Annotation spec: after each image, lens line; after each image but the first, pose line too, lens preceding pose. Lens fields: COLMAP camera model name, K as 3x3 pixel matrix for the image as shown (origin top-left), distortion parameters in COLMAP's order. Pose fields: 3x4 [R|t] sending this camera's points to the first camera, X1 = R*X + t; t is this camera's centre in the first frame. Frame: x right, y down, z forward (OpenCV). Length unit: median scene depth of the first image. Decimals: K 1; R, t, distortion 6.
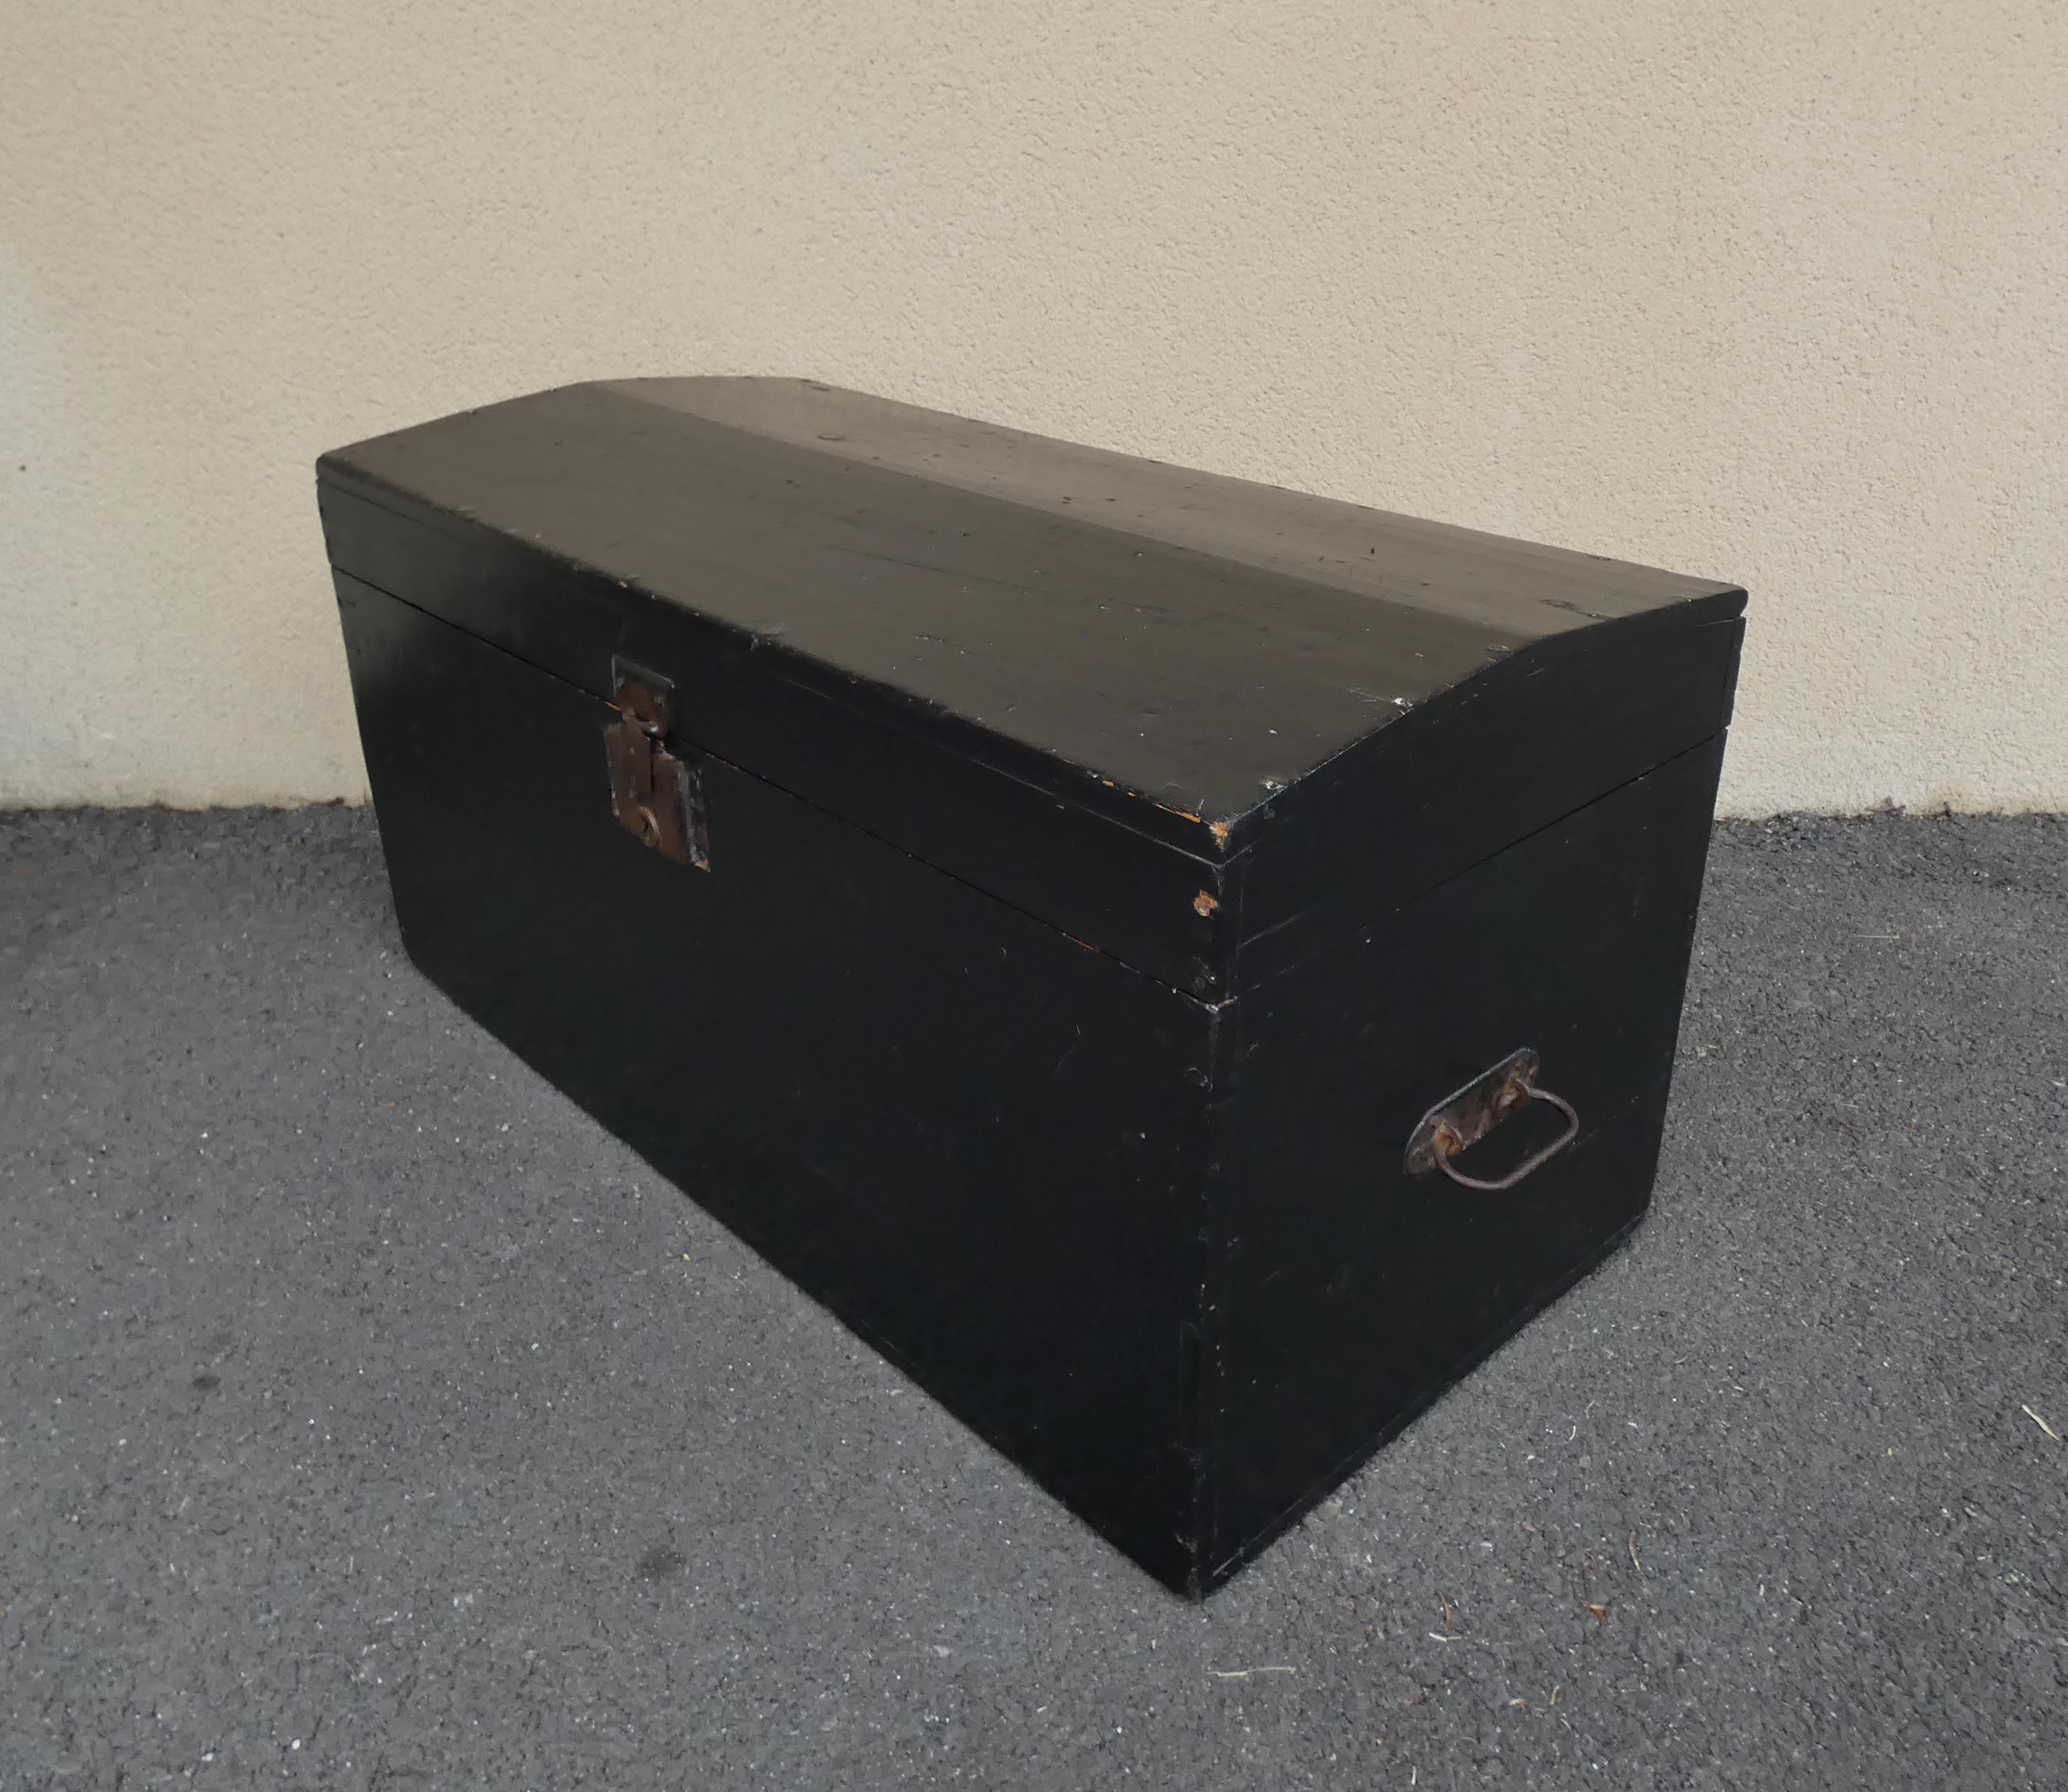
lens RADIAL K [[1717.3, 0, 1070.9], [0, 1717.3, 805.5], [0, 0, 1]] dist [-0.005705, -0.000115]
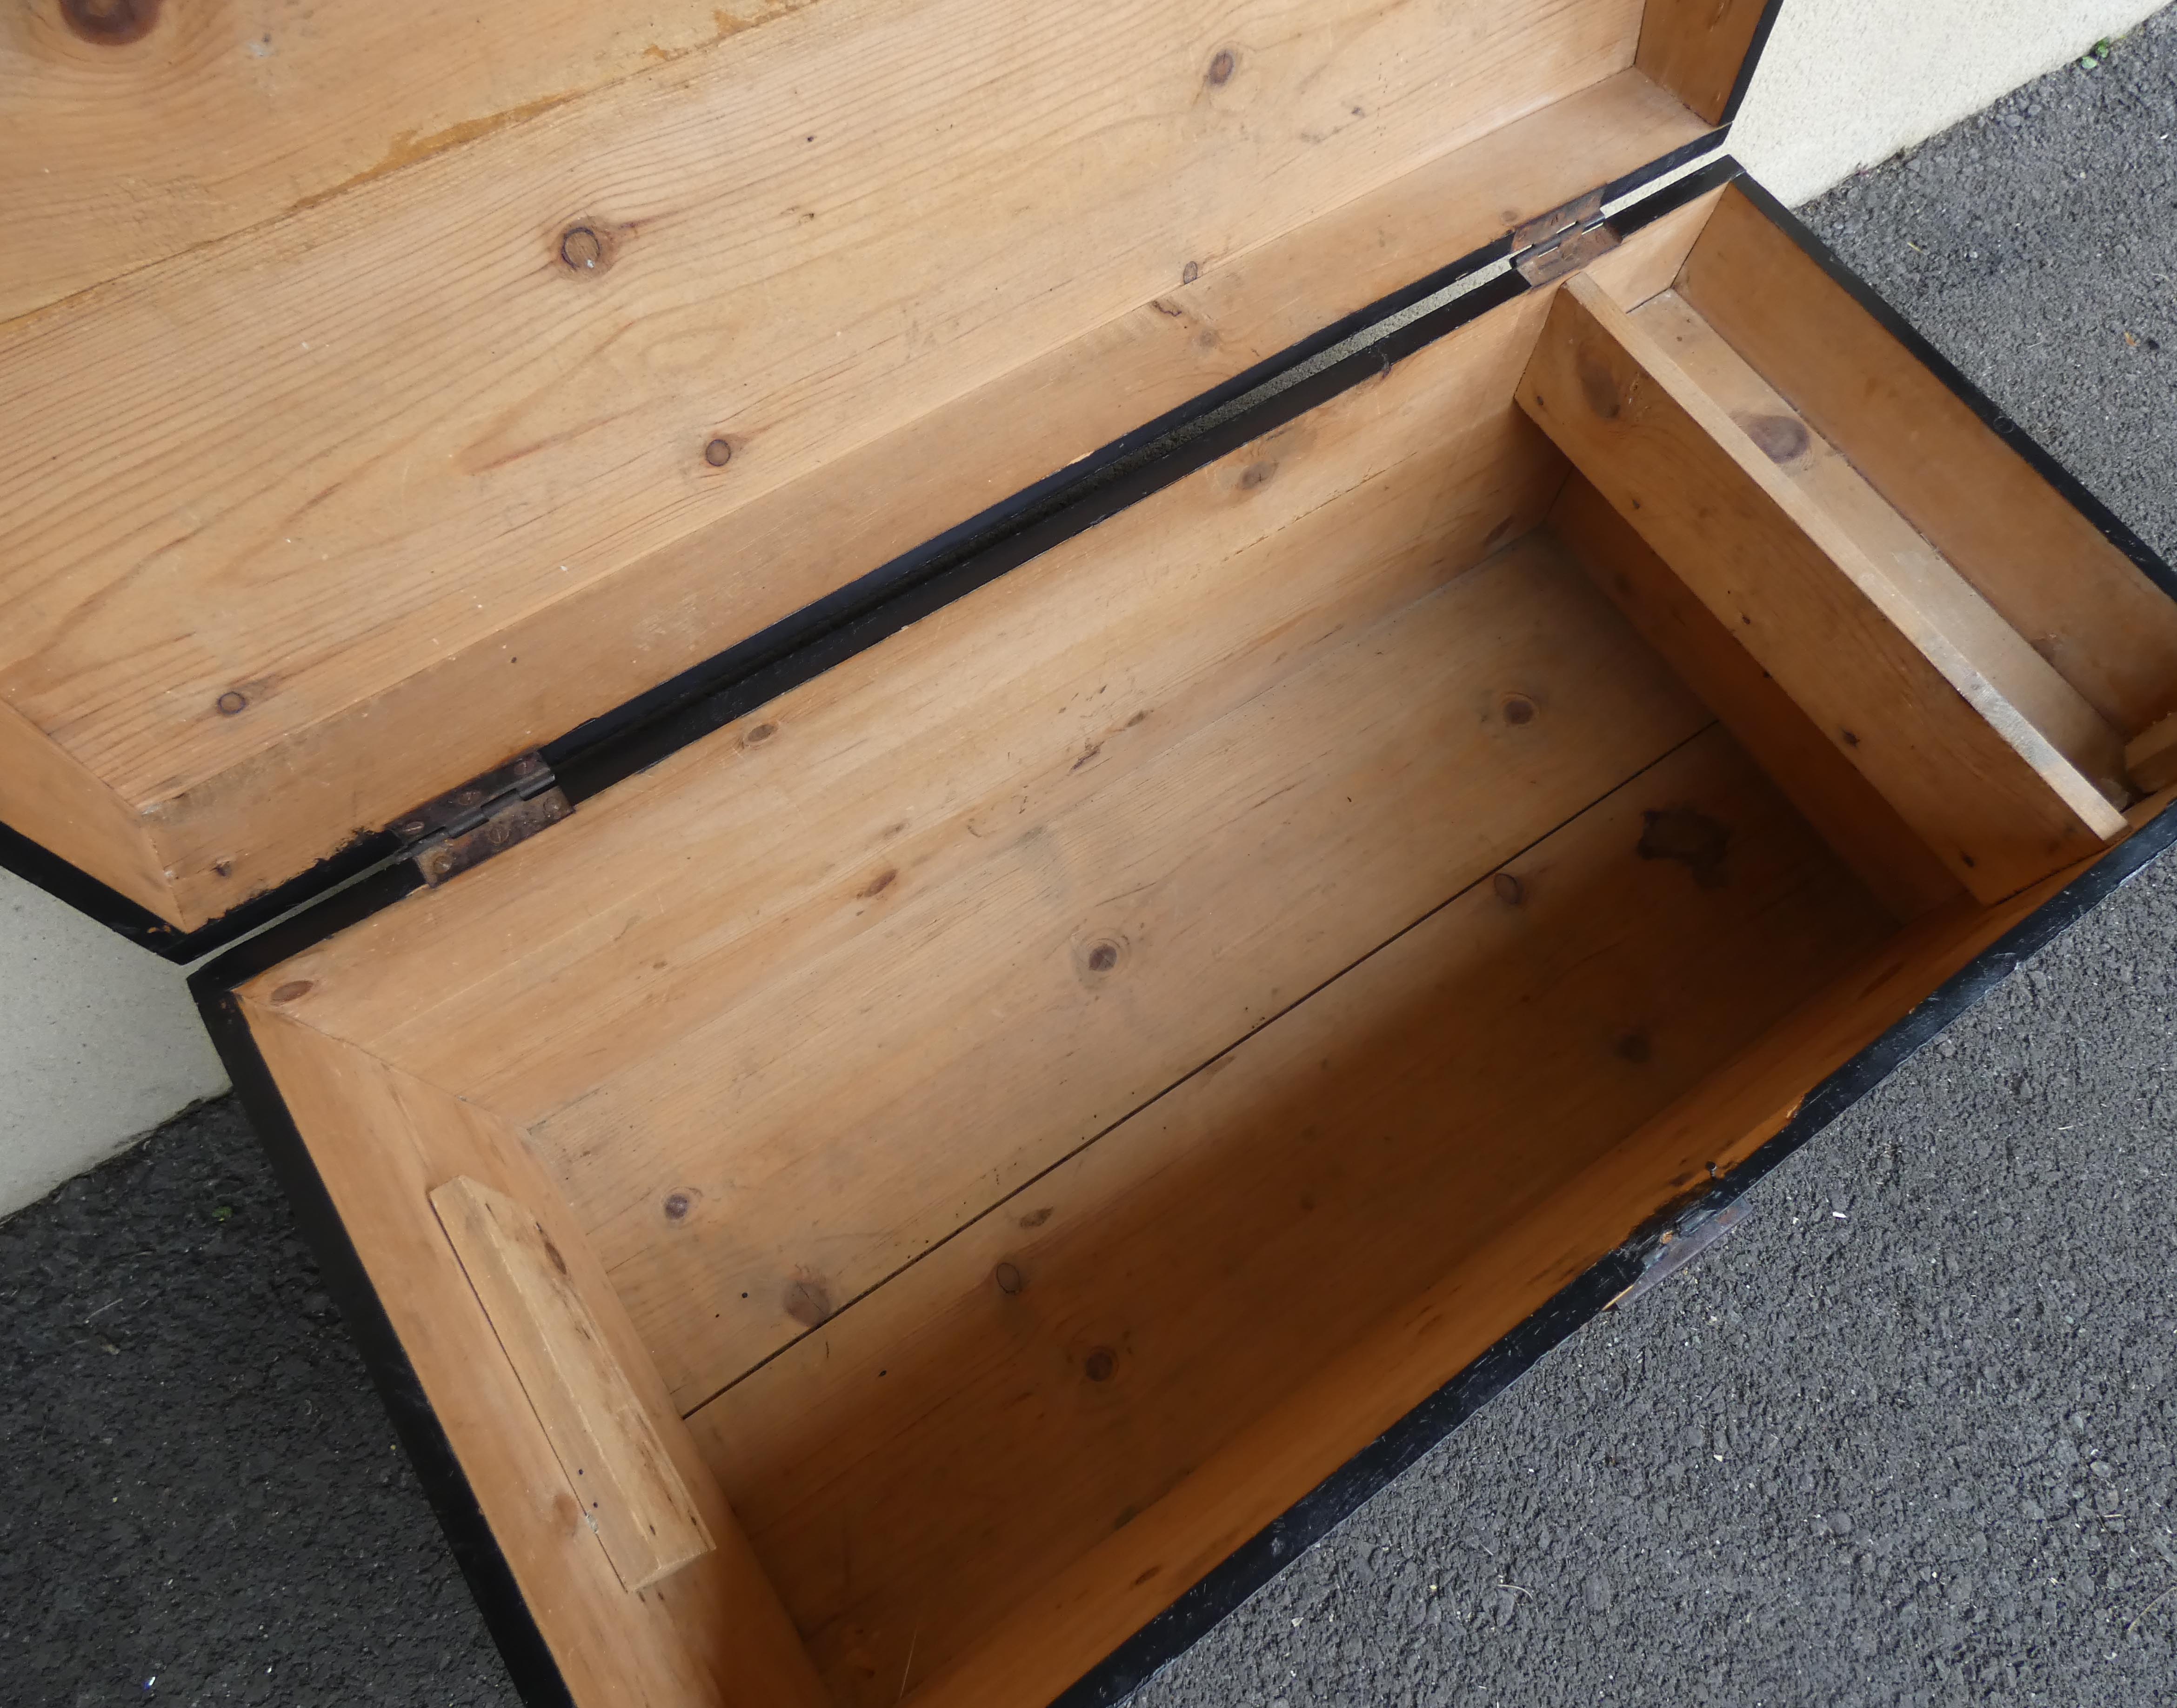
lens RADIAL K [[1353.3, 0, 1146.8], [0, 1353.3, 854.6], [0, 0, 1]] dist [-0.007968, -0.003772]
pose [[0.820084, -0.514991, 0.249494, -0.247459], [0.187157, 0.653395, 0.733517, -0.425941], [-0.540773, -0.554851, 0.632223, 0.630307]]
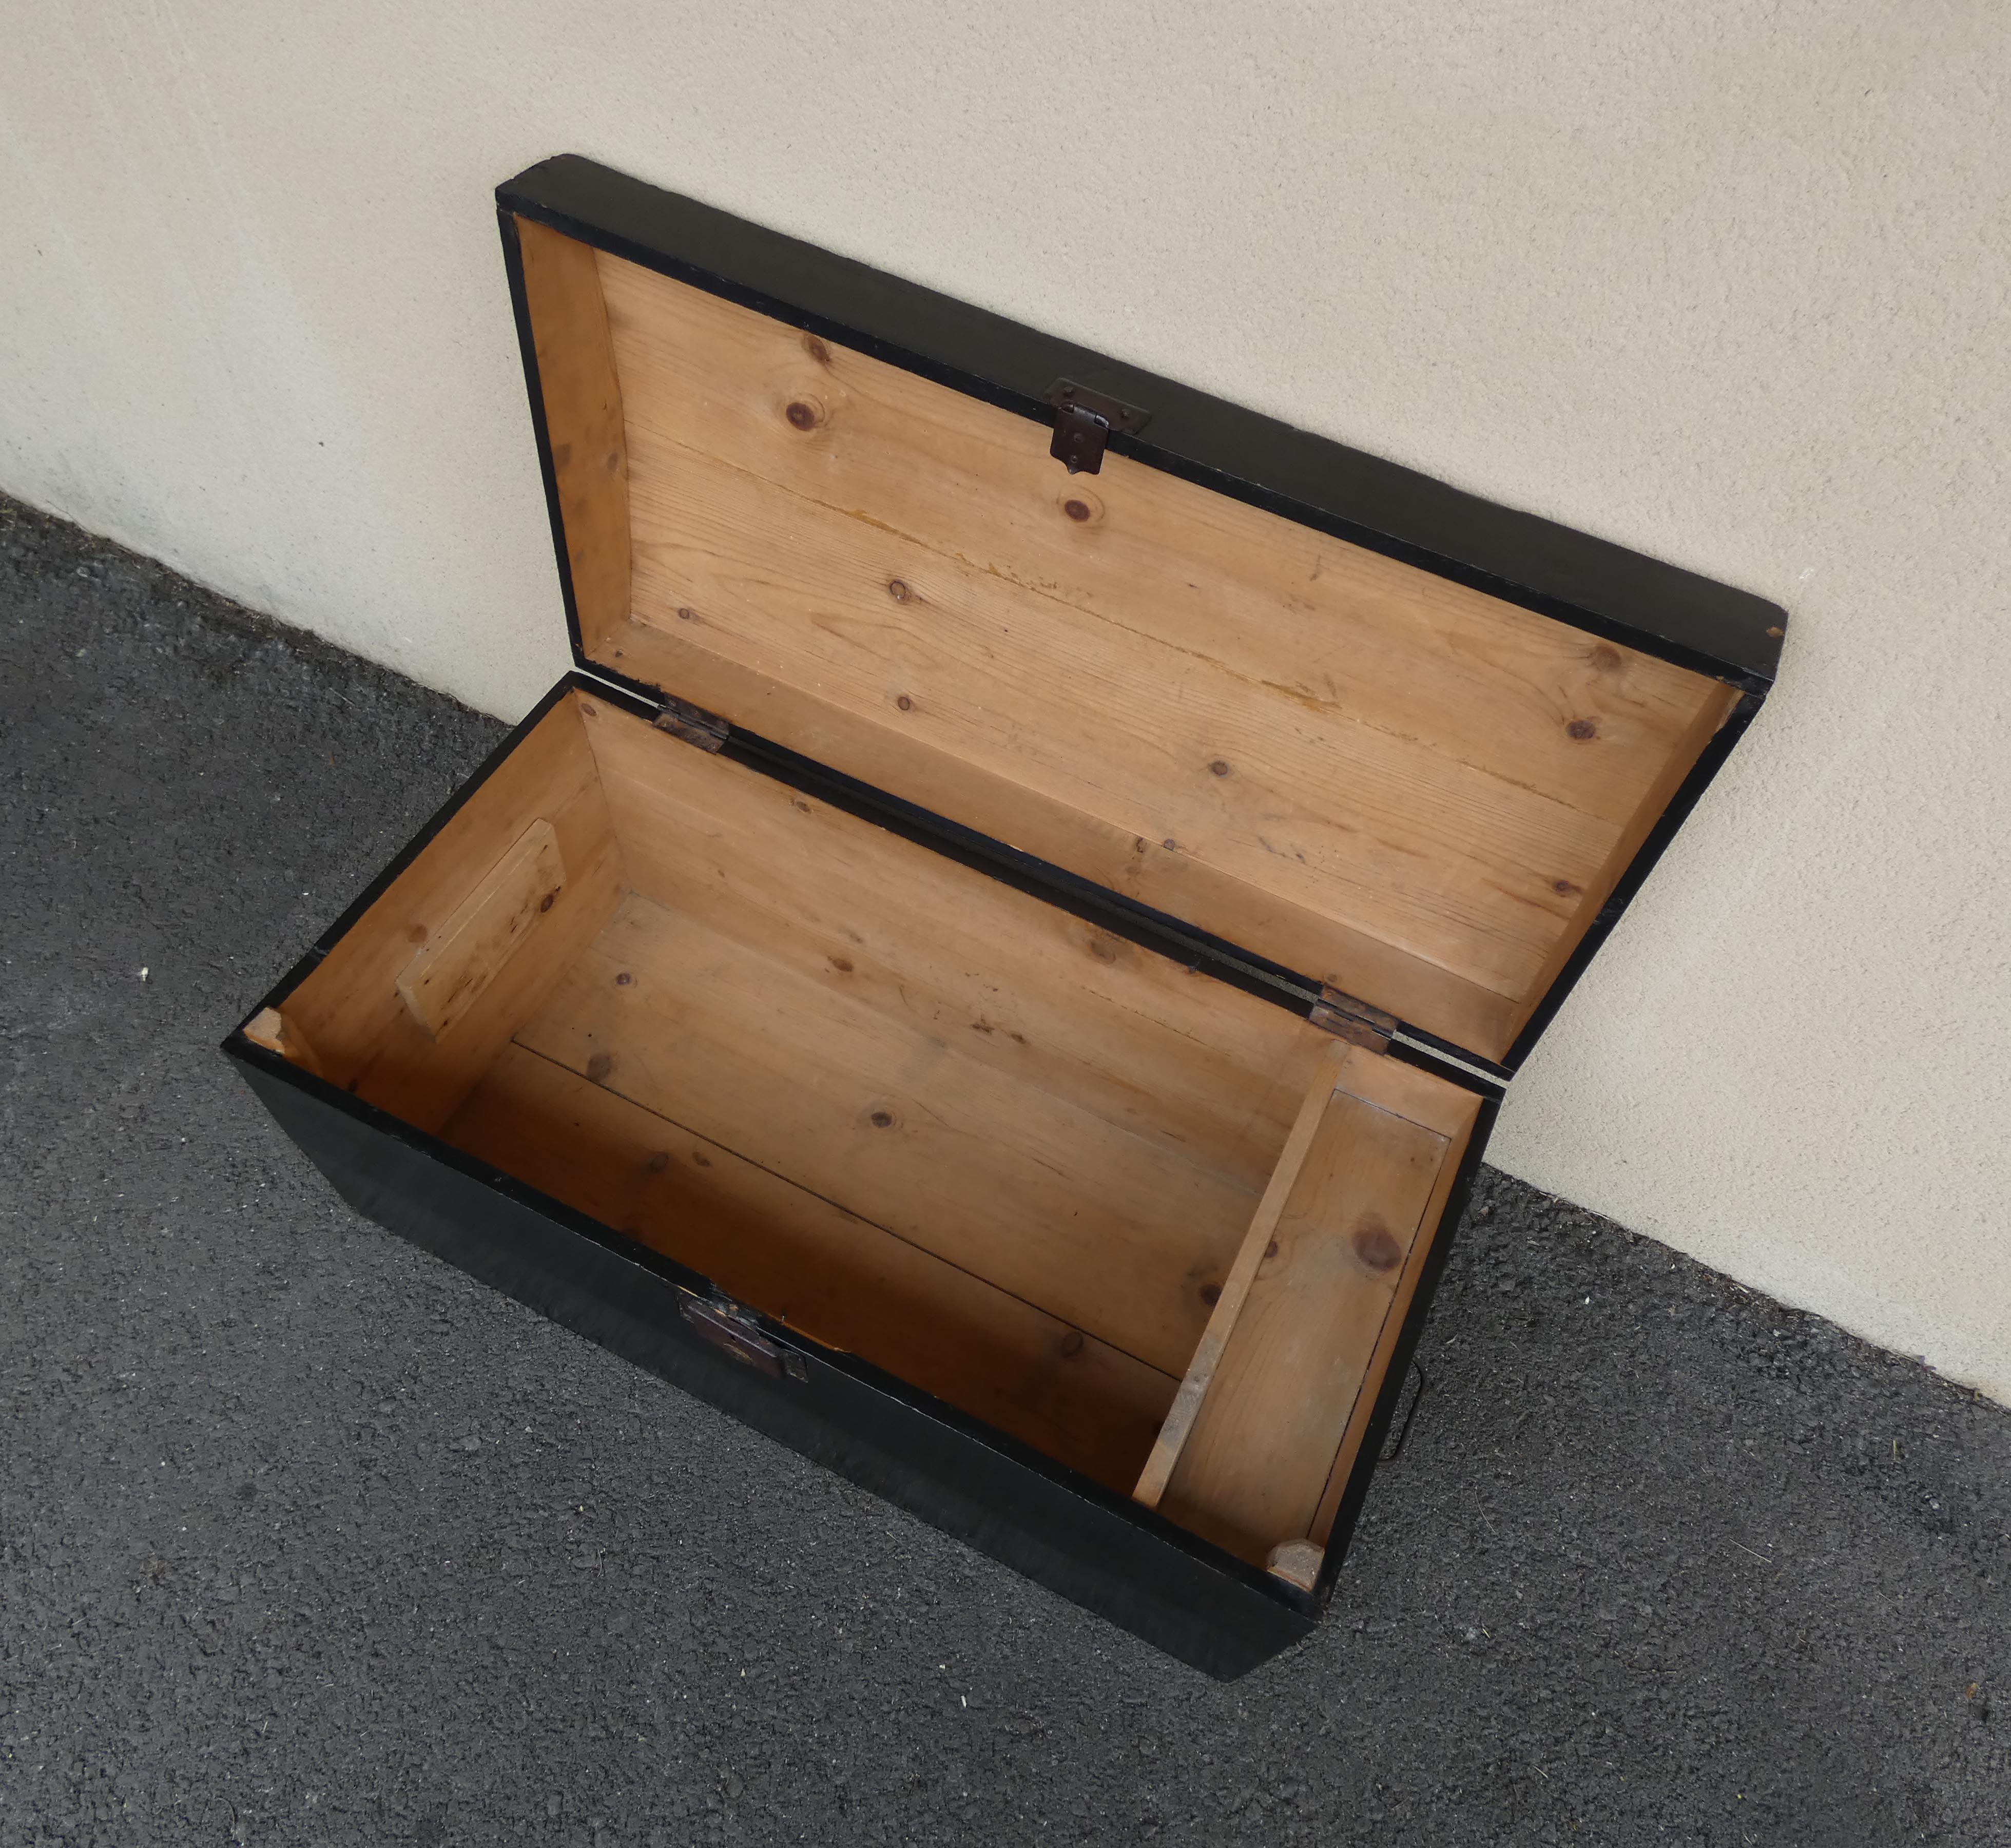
lens RADIAL K [[1492.5, 0, 1070.4], [0, 1492.5, 901.5], [0, 0, 1]] dist [-0.015454, 0.009991]
pose [[0.899879, 0.398925, -0.176288, 0.102245], [-0.252586, 0.806201, 0.535015, -0.629772], [0.355554, -0.436921, 0.826246, 0.286219]]
